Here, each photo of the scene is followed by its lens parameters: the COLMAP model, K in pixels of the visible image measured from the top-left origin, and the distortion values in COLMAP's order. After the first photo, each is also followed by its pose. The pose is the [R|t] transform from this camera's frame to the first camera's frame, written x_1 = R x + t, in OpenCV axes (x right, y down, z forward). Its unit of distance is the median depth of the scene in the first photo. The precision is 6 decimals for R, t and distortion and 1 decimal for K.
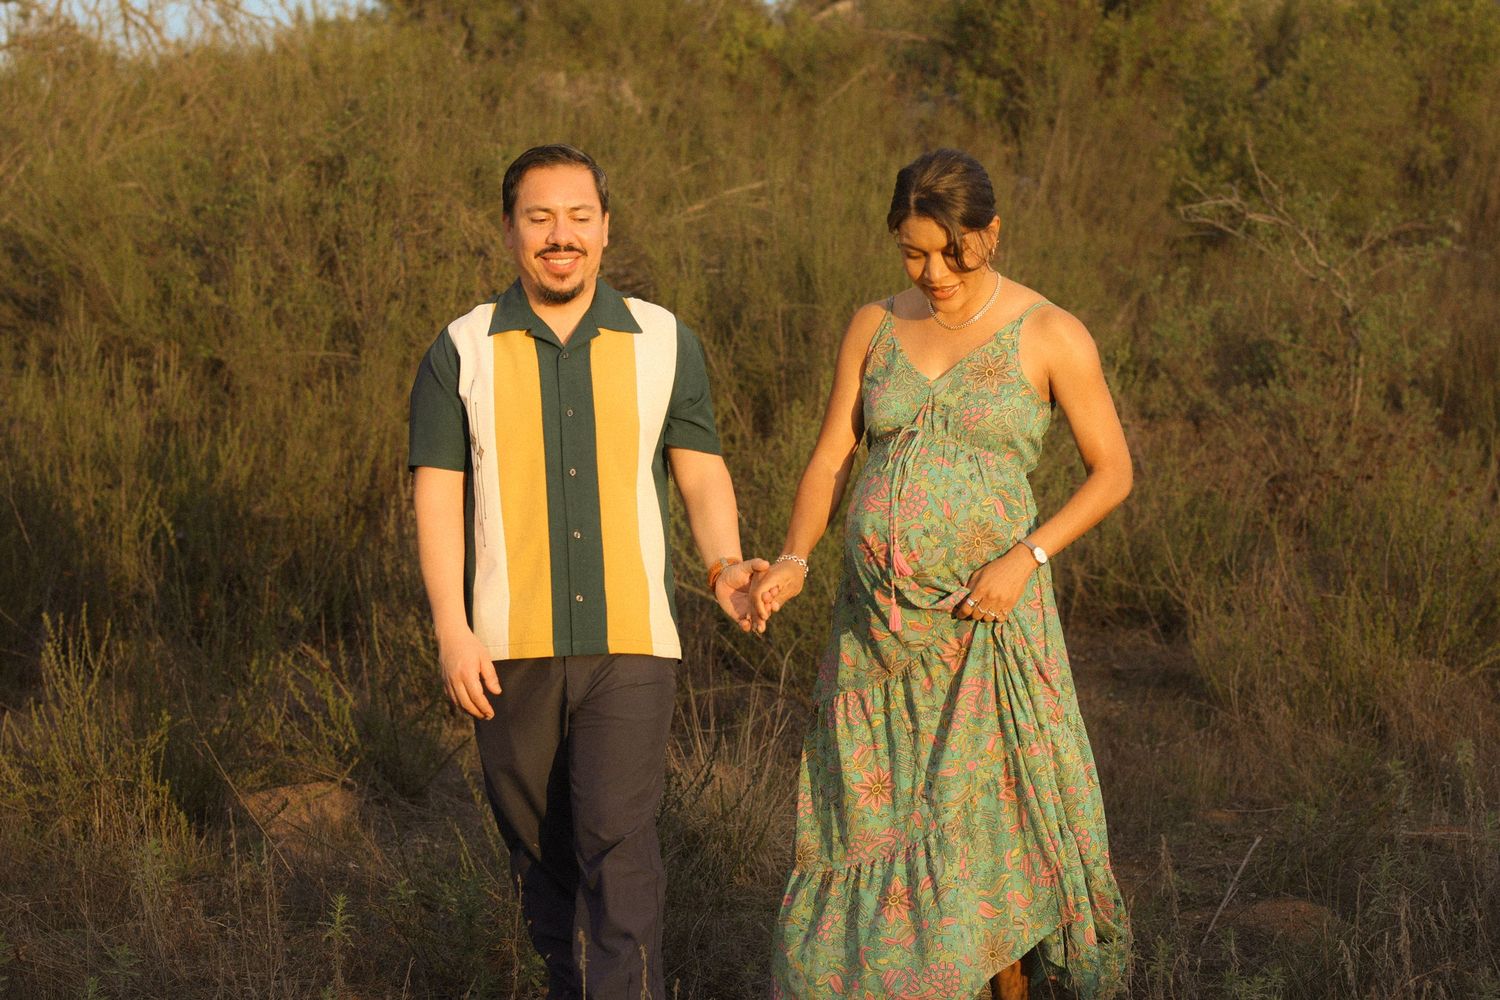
lens RADIAL K [[3385.8, 0, 750.0], [0, 3385.8, 500.0], [0, 0, 1]] dist [0.044403, -0.038037]
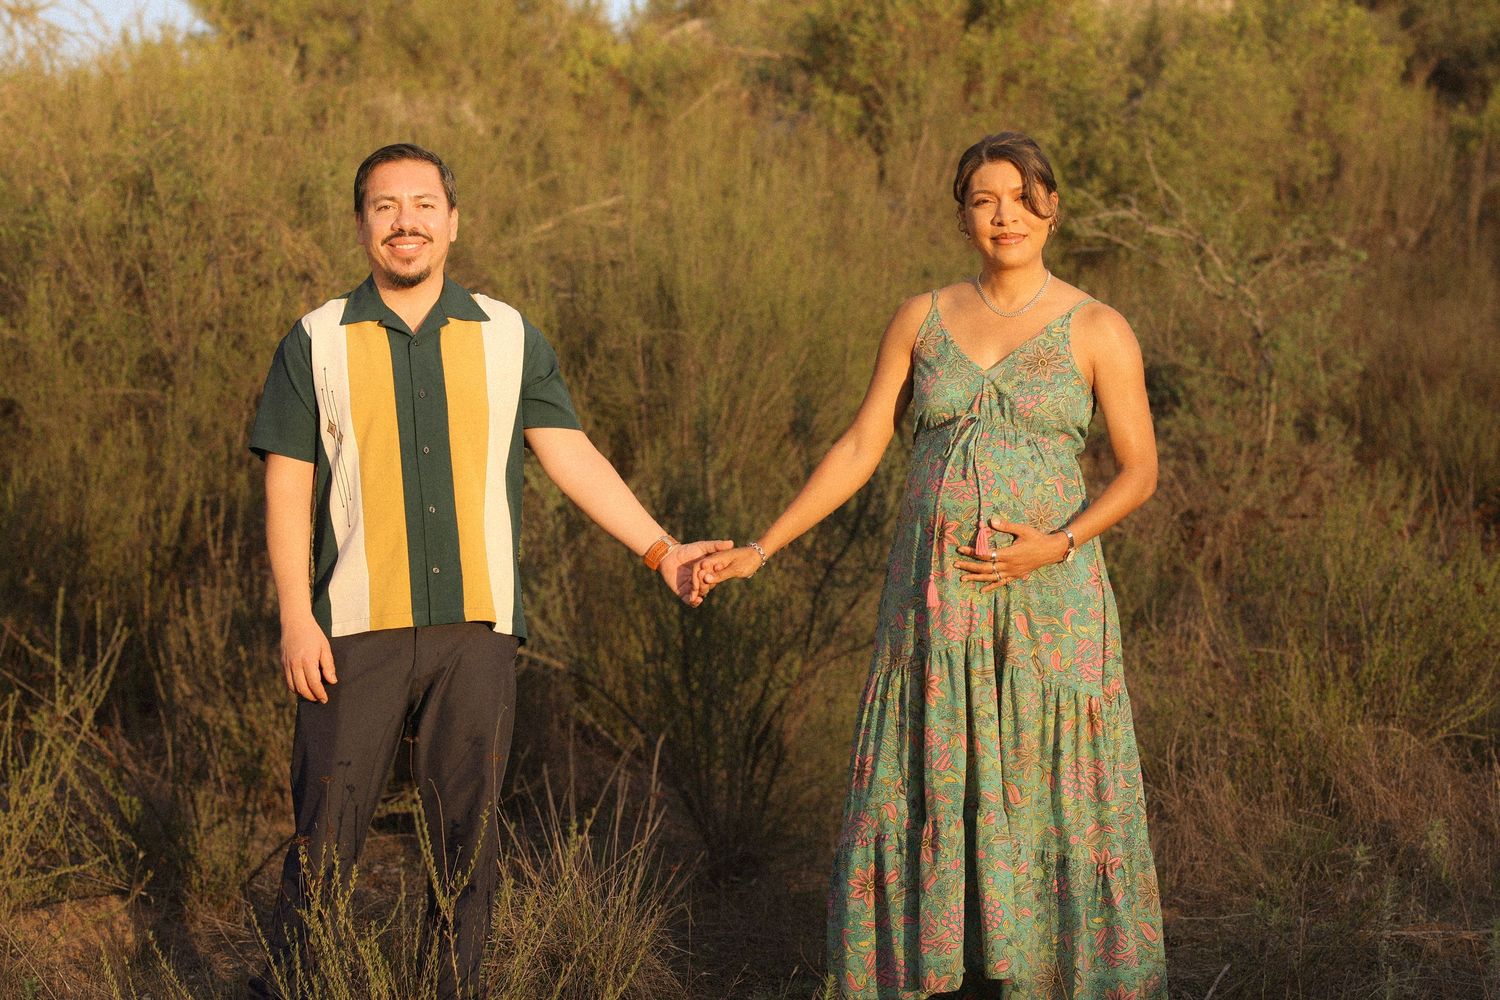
lens RADIAL K [[3385.8, 0, 750.0], [0, 3385.8, 500.0], [0, 0, 1]] dist [0.044403, -0.038037]
pose [[0.998906, -0.013257, 0.044849, -0.002438], [0.013663, 0.999868, -0.008775, -0.004106], [-0.044727, 0.009378, 0.998955, 0.092491]]
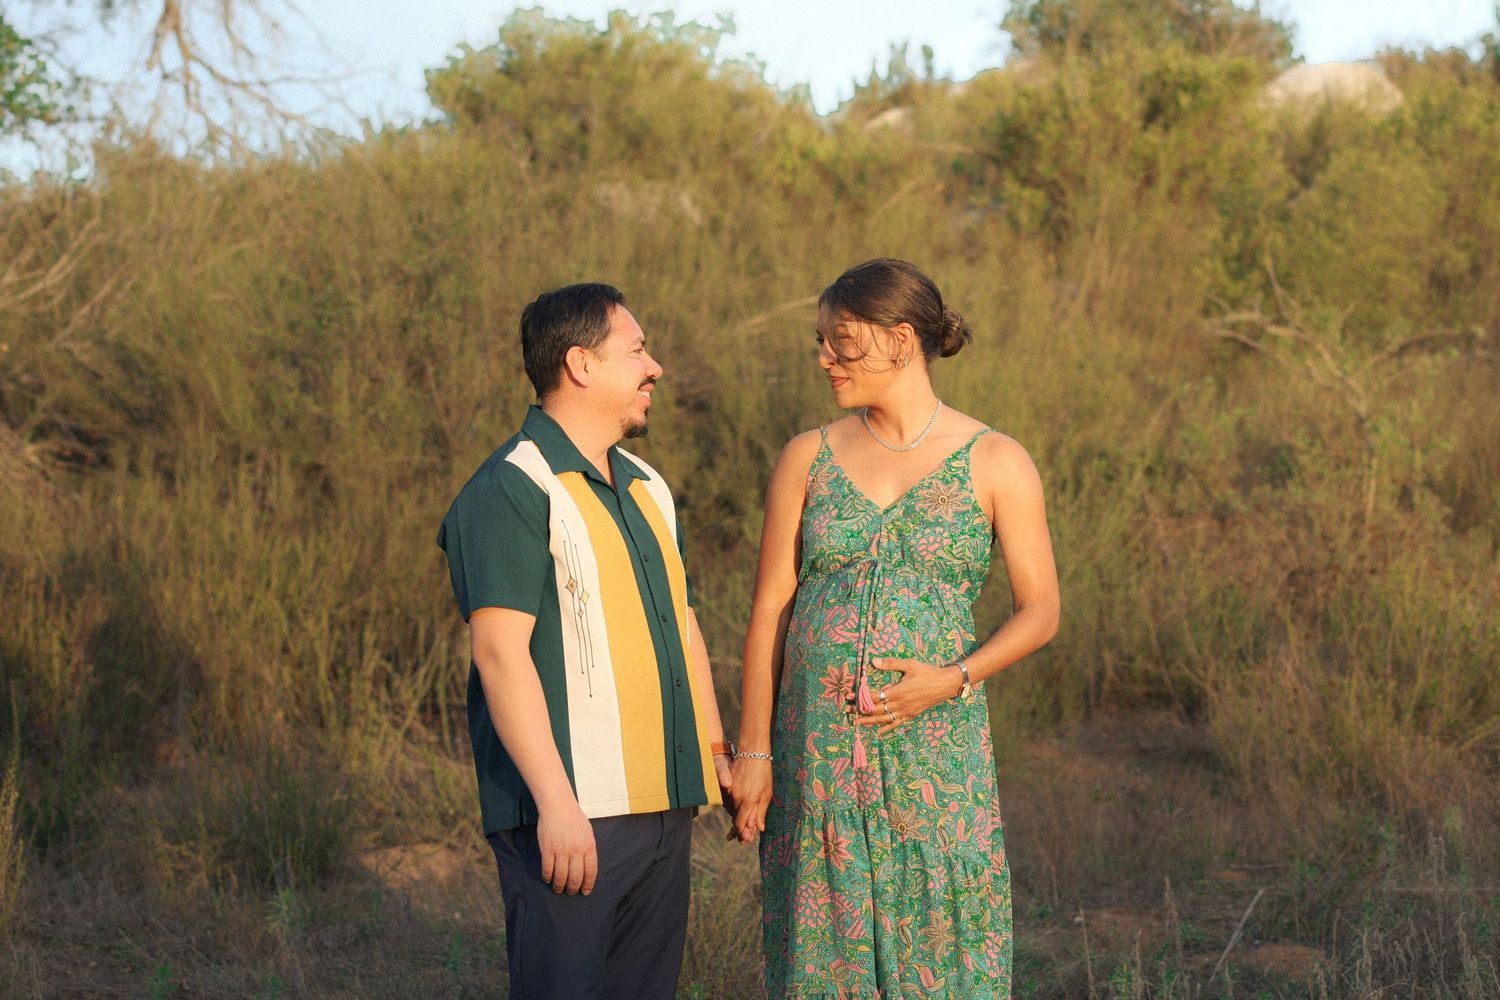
lens RADIAL K [[3385.8, 0, 750.0], [0, 3385.8, 500.0], [0, 0, 1]] dist [0.044403, -0.038037]
pose [[0.999886, -0.001068, -0.015029, -0.001822], [0.000645, 0.999605, -0.028111, 0.000726], [0.015053, 0.028098, 0.999492, -0.079532]]
